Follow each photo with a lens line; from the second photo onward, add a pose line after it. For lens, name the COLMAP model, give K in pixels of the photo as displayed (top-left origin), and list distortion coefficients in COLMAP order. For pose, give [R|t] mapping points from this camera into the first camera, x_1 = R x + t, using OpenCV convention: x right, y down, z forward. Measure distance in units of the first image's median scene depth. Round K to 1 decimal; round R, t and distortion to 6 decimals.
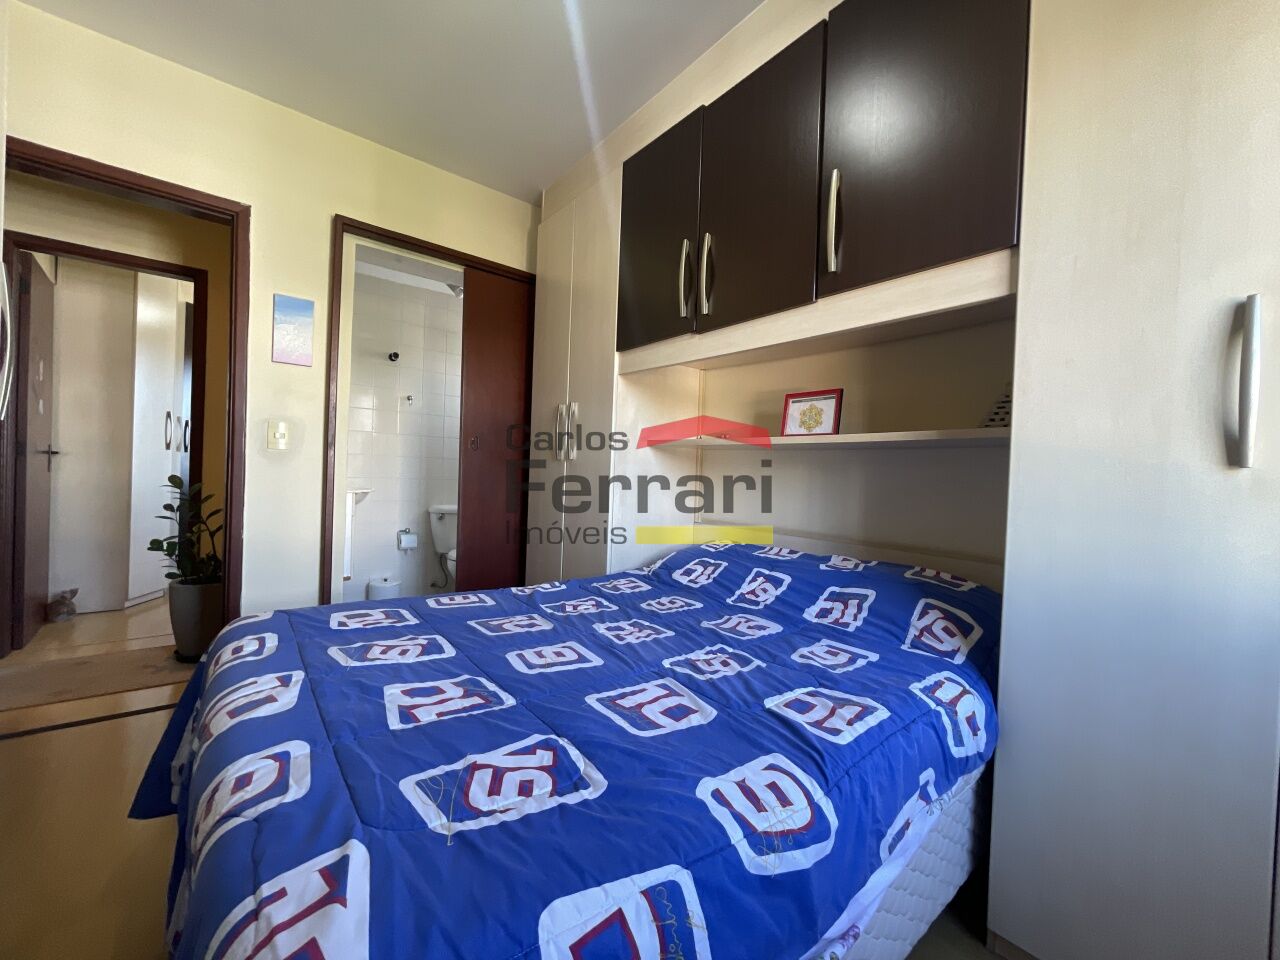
lens RADIAL K [[518.3, 0, 640.0], [0, 518.3, 480.0], [0, 0, 1]] dist [0.000722, 0.000000]
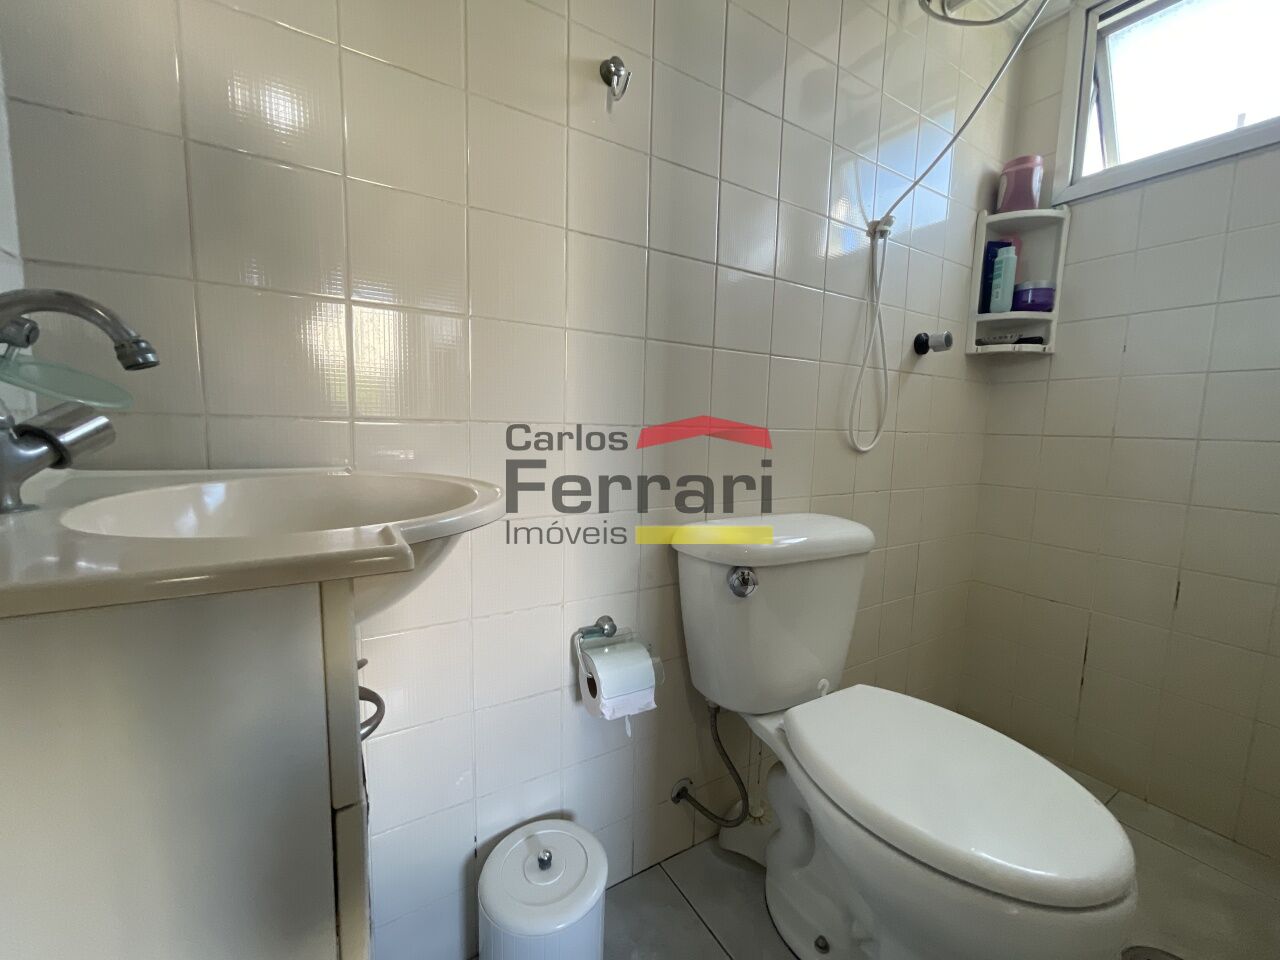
lens RADIAL K [[518.3, 0, 640.0], [0, 518.3, 480.0], [0, 0, 1]] dist [0.000722, 0.000000]
pose [[0.991572, -0.000153, -0.129555, -0.632980], [0.012979, 0.995086, 0.098165, -0.002688], [0.128903, -0.099019, 0.986701, 1.196030]]
